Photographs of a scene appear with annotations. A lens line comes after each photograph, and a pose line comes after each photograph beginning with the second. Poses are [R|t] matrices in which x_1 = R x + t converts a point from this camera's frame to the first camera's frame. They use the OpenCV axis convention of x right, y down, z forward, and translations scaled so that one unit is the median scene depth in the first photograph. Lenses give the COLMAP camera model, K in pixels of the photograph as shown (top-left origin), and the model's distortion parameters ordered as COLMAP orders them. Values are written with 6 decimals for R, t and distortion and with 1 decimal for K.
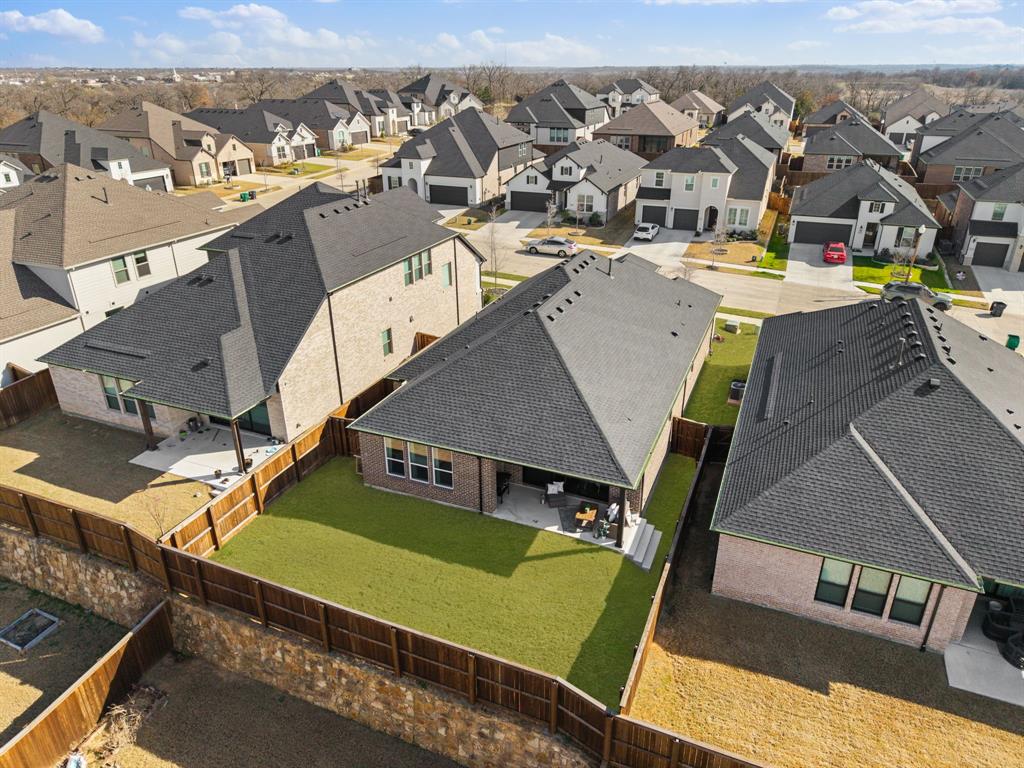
lens RADIAL K [[692.6, 0, 504.5], [0, 692.6, 382.1], [0, 0, 1]] dist [0.016575, -0.027483]
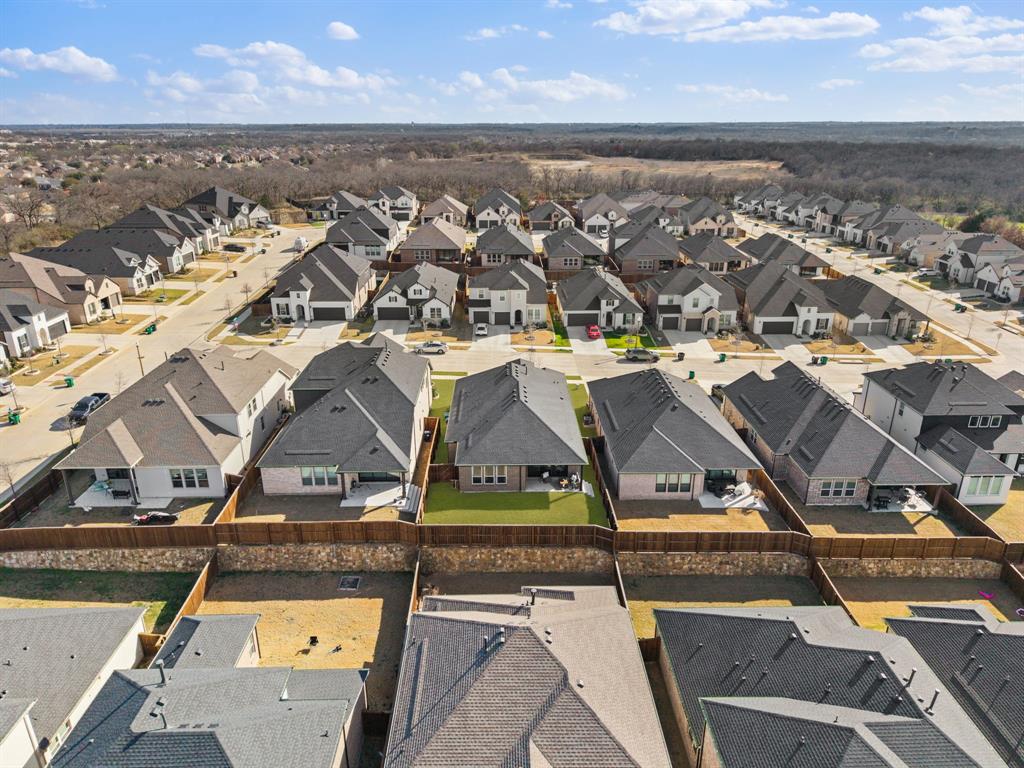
lens RADIAL K [[692.6, 0, 512.0], [0, 692.6, 380.1], [0, 0, 1]] dist [0.016575, -0.027483]
pose [[0.913763, -0.138906, 0.381763, -0.366432], [0.166550, 0.985214, -0.040170, -0.035674], [-0.370538, 0.100289, 0.923387, -0.472592]]
